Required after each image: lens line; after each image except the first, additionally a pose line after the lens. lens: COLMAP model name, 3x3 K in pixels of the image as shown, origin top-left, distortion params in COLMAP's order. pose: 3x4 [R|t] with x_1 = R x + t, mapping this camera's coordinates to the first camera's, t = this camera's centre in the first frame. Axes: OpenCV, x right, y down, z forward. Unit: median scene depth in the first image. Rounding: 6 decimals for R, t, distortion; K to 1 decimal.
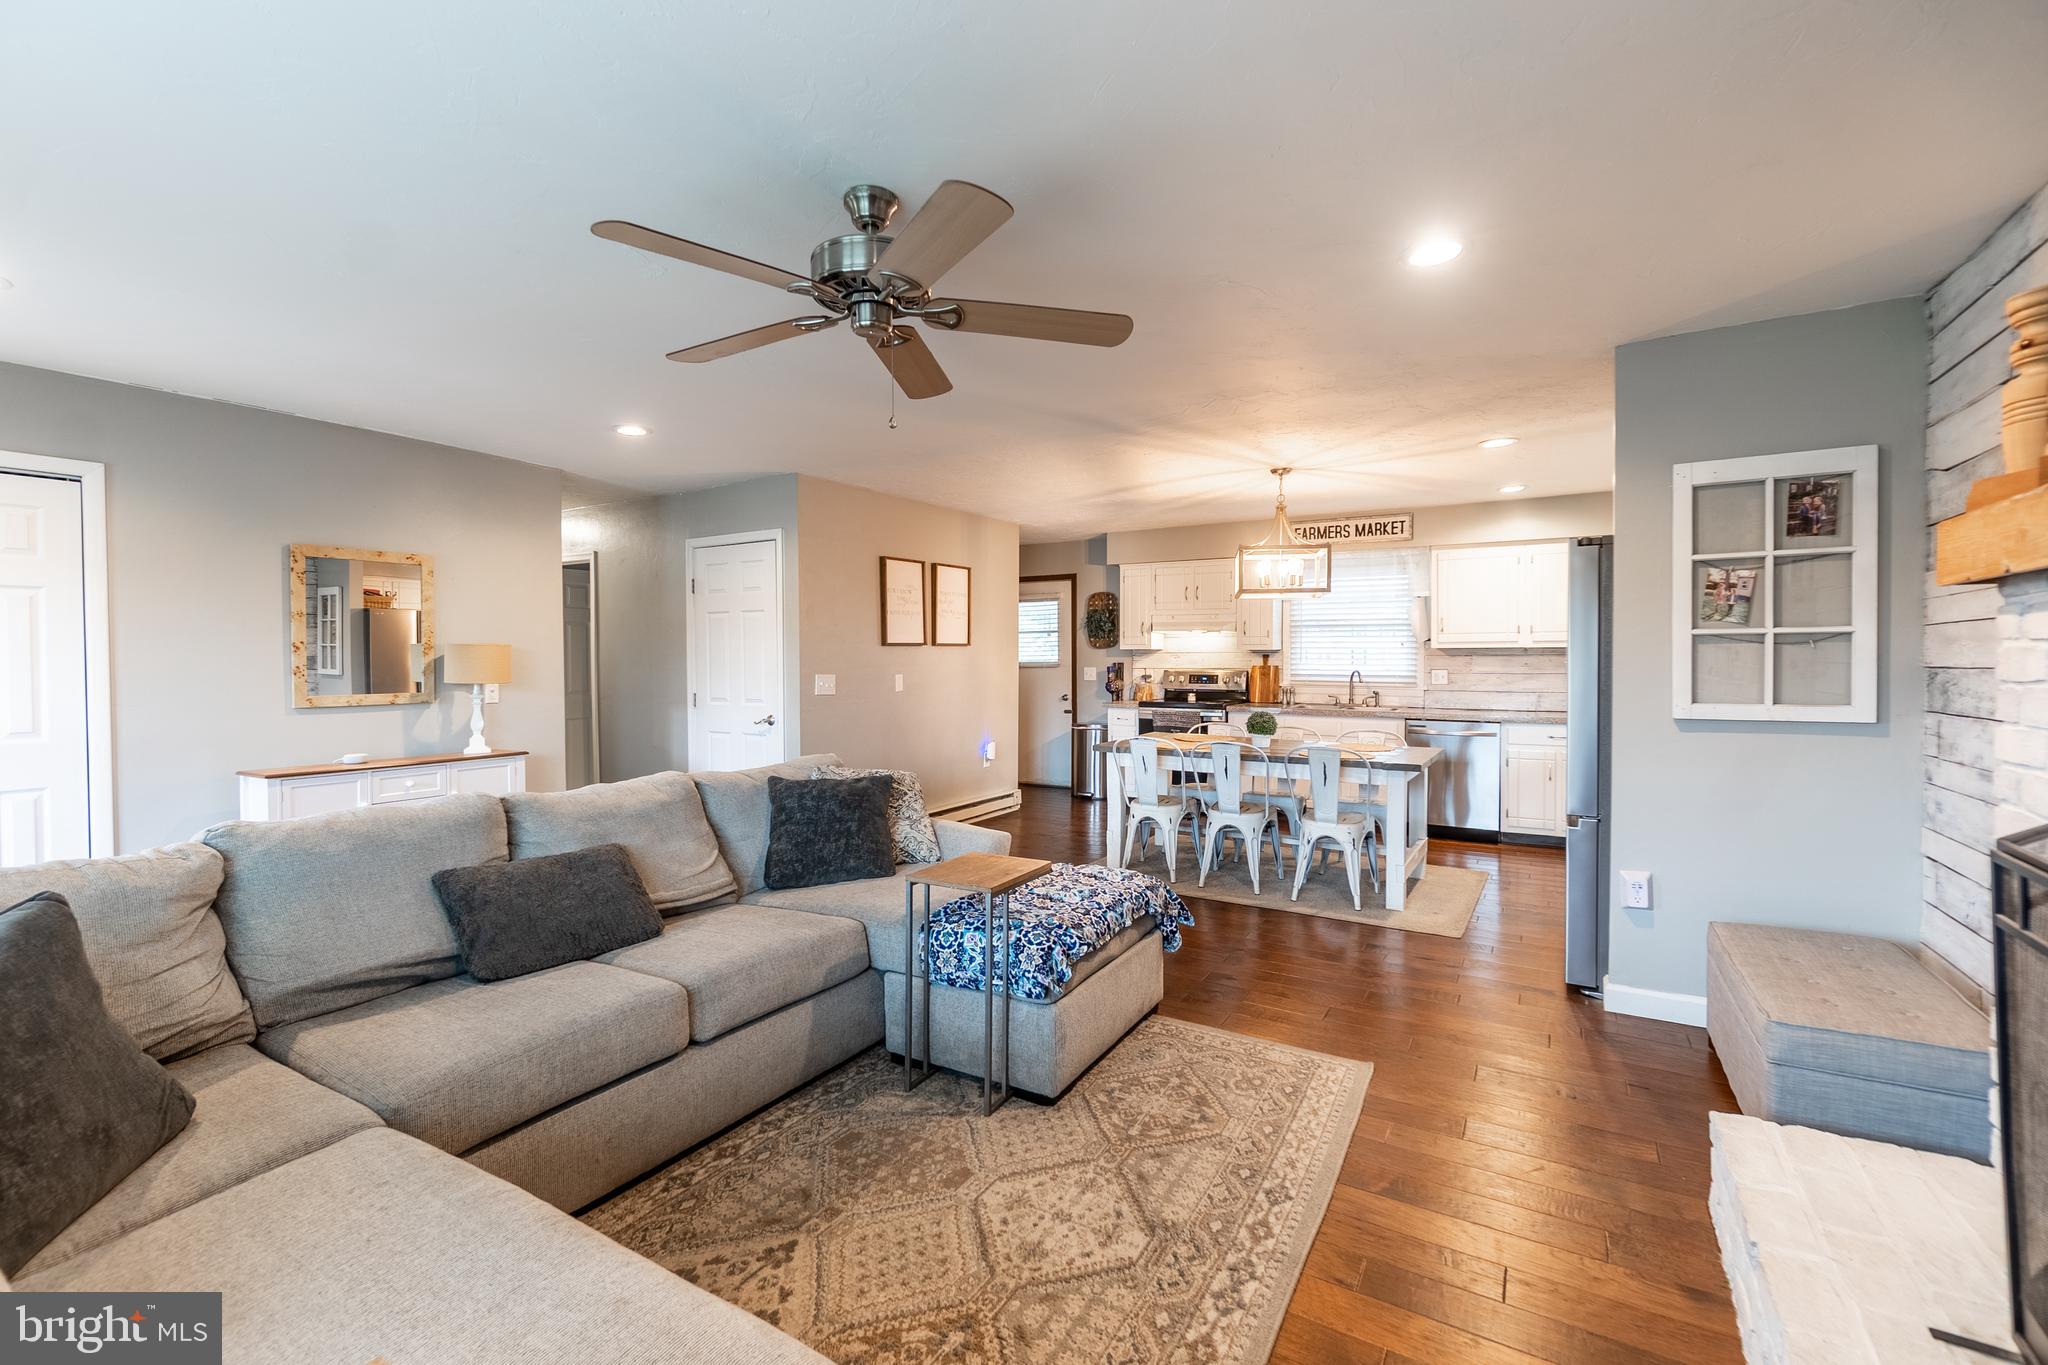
lens RADIAL K [[894.0, 0, 1000.1], [0, 894.0, 675.4], [0, 0, 1]] dist [-0.003551, -0.000784]
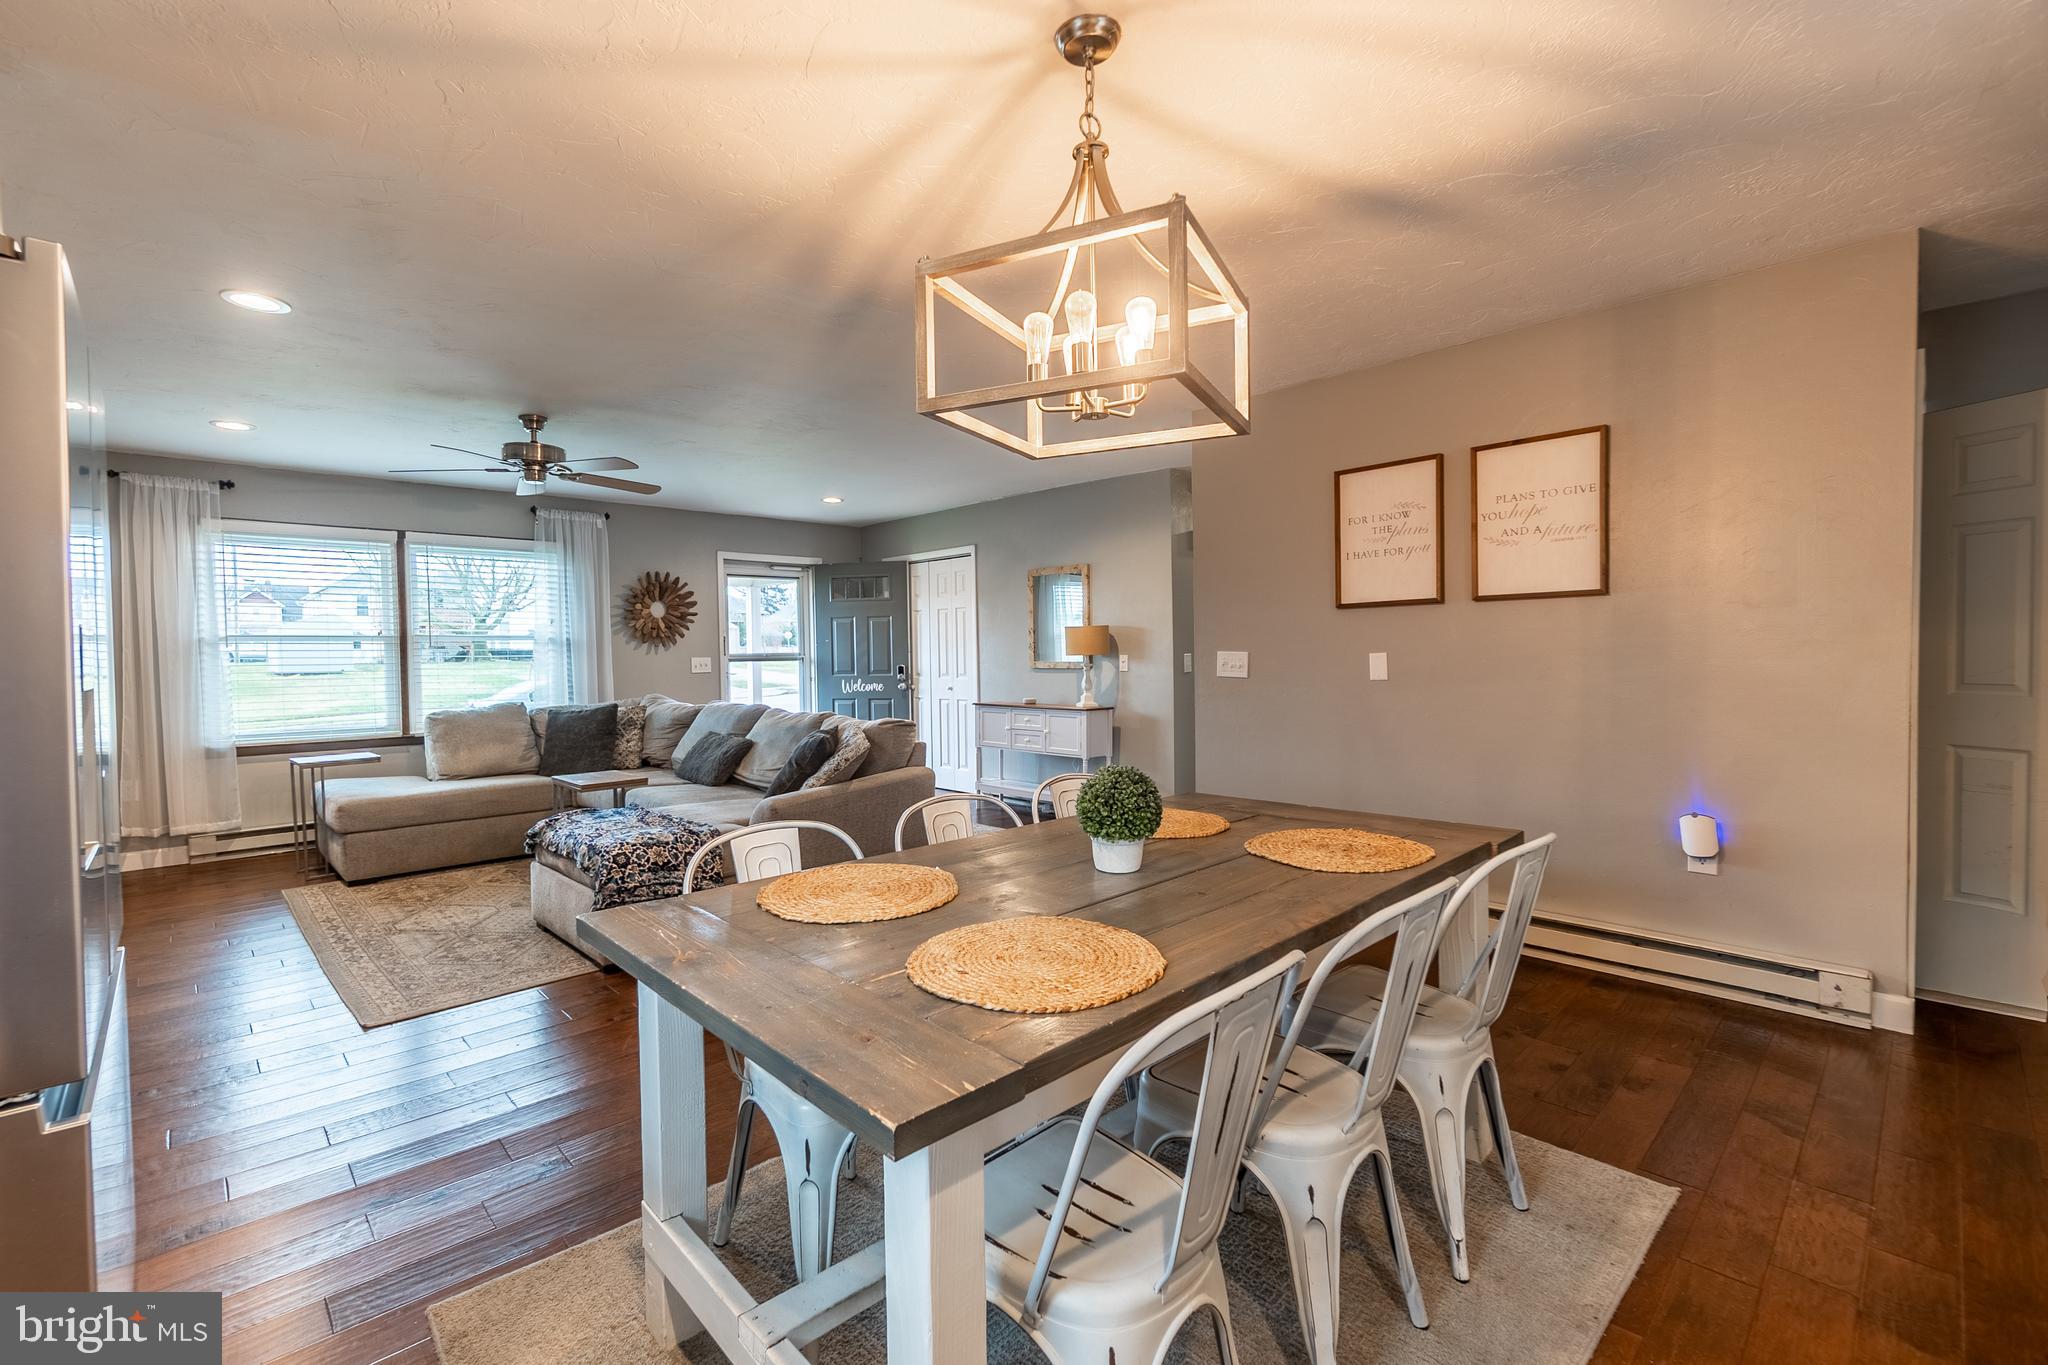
lens RADIAL K [[894.0, 0, 1000.1], [0, 894.0, 675.4], [0, 0, 1]] dist [-0.003551, -0.000784]
pose [[-0.261386, 0.035949, -0.964565, 0.562592], [-0.005065, 0.999241, 0.038613, -0.008263], [0.965221, 0.014978, -0.261005, 0.918526]]
